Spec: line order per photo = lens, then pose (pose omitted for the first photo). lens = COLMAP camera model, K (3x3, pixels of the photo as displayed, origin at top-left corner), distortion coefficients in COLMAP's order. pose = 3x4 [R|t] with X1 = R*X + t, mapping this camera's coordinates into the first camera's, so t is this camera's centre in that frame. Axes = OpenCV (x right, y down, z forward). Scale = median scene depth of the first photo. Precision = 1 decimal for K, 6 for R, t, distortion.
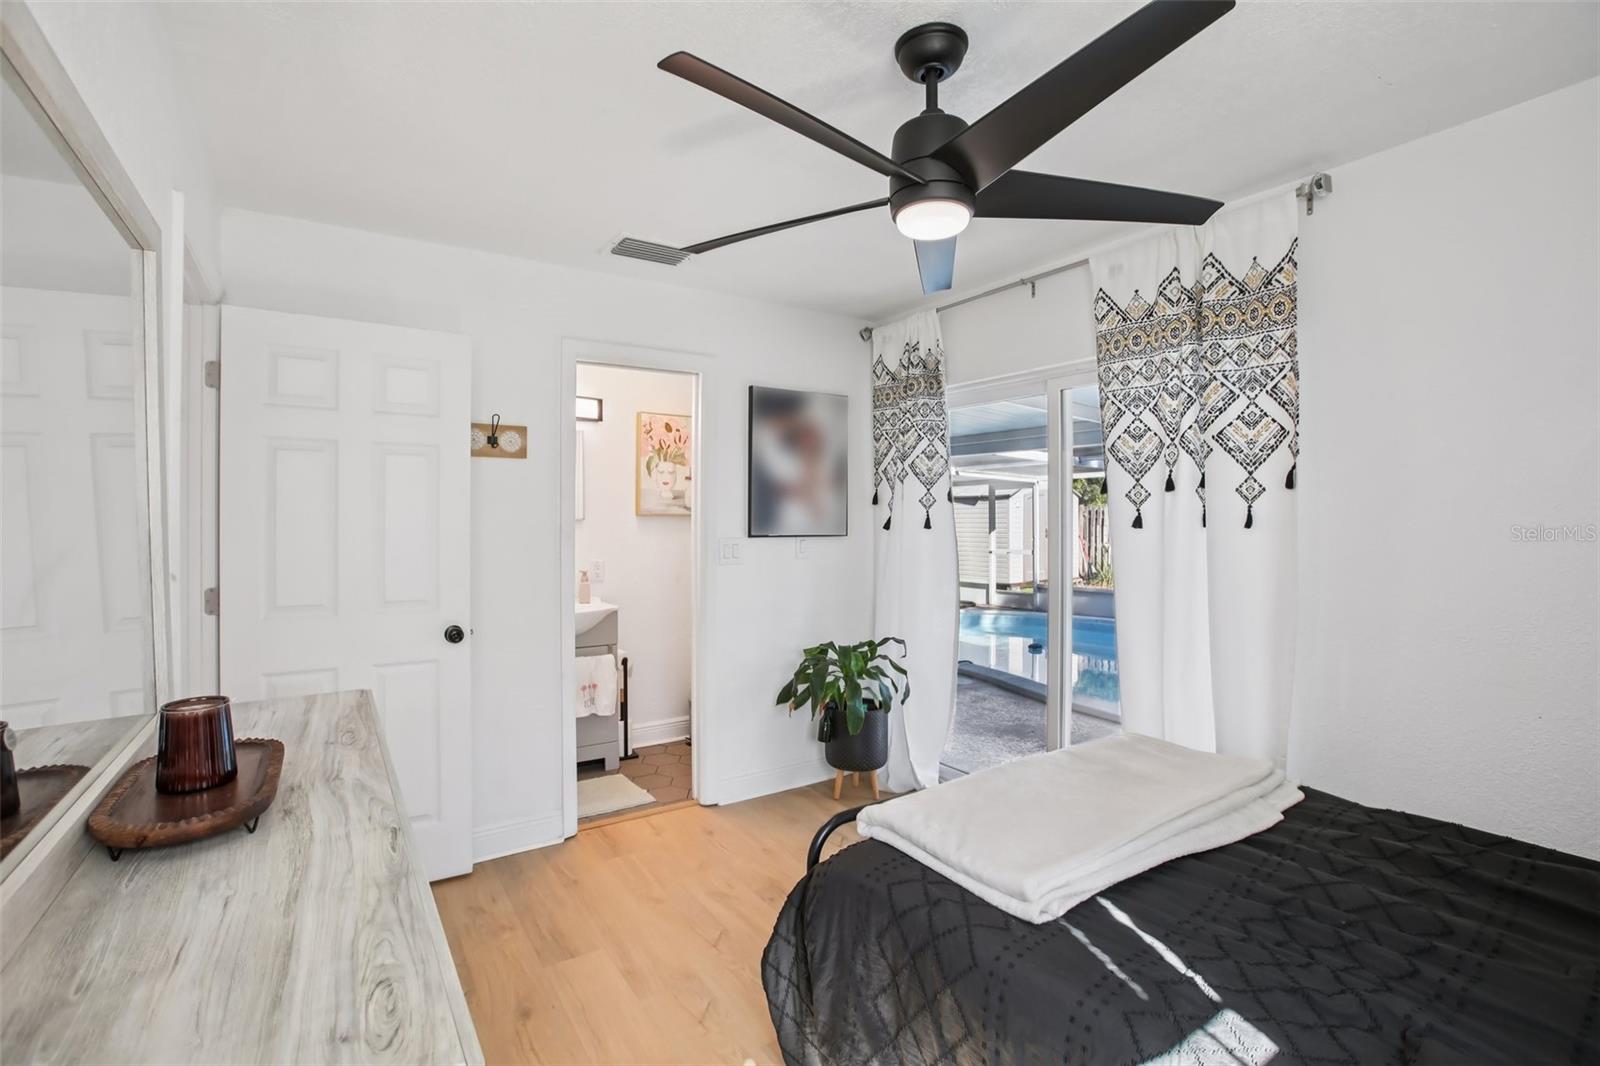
lens RADIAL K [[729.2, 0, 798.3], [0, 729.2, 516.2], [0, 0, 1]] dist [-0.028279, 0.001042]
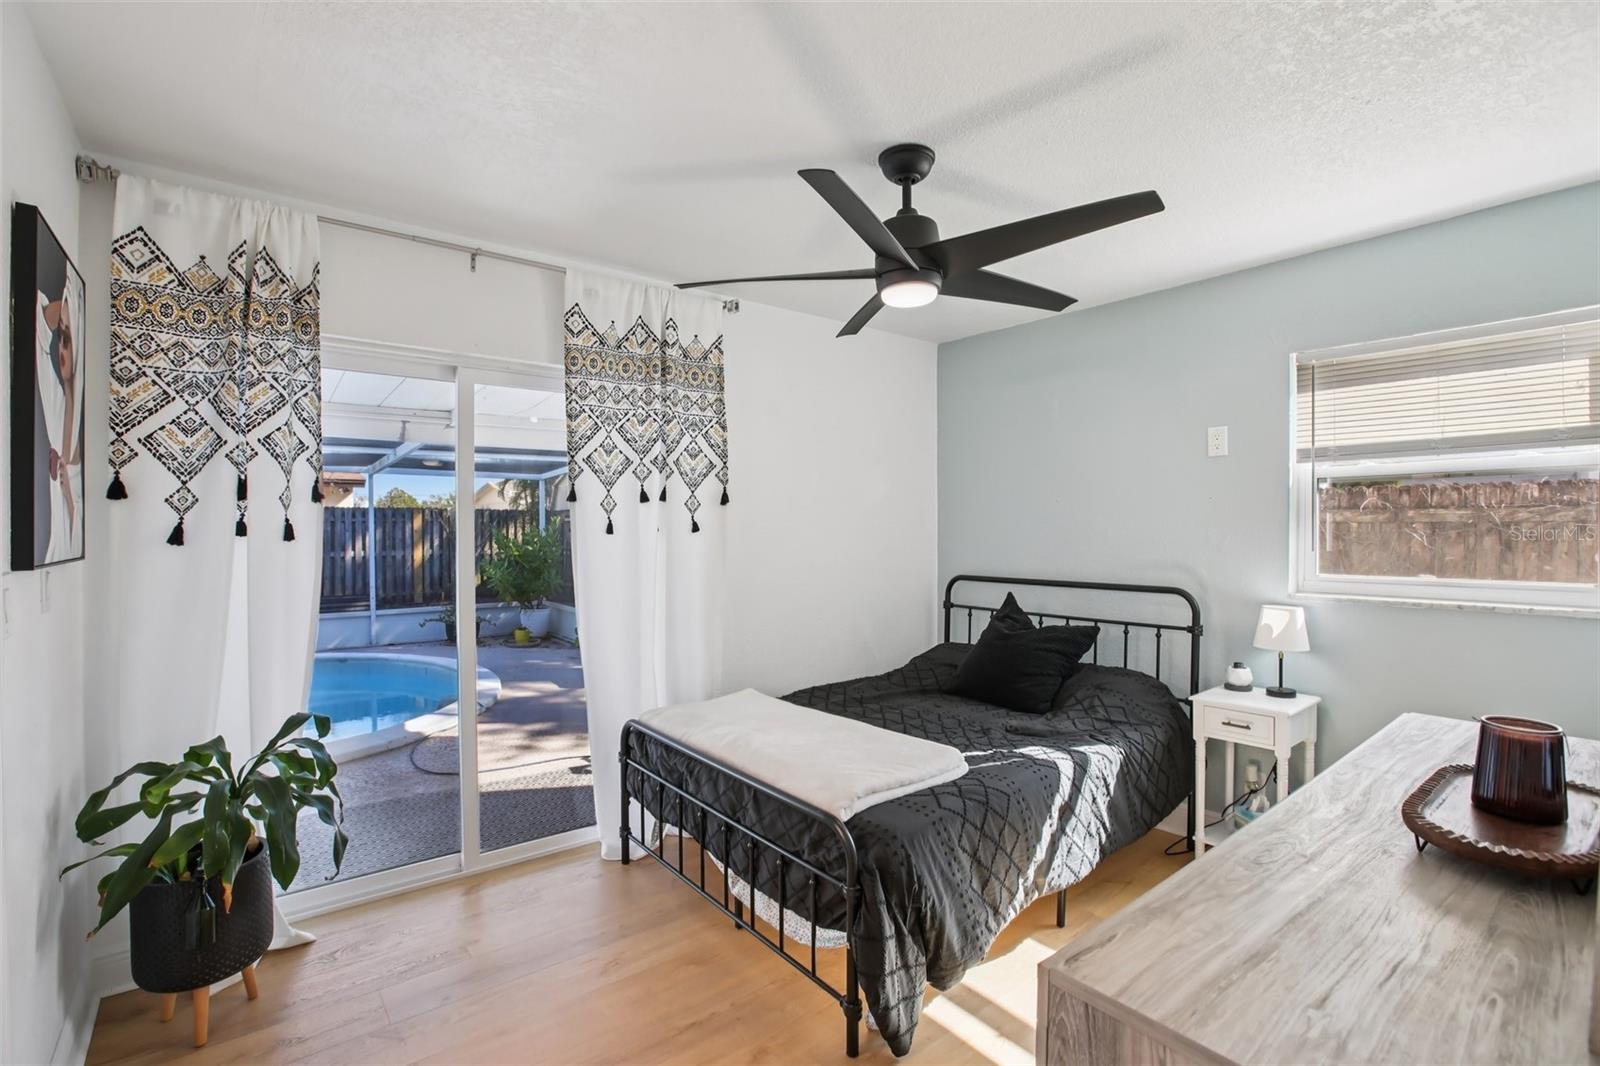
lens RADIAL K [[601.1, 0, 800.0], [0, 601.1, 533.0], [0, 0, 1]] dist [-0.020847, -0.000044]
pose [[0.010564, -0.005949, 0.999927, -0.316428], [0.003319, 0.999977, 0.005915, 0.008047], [-0.999939, 0.003256, 0.010583, 0.483983]]
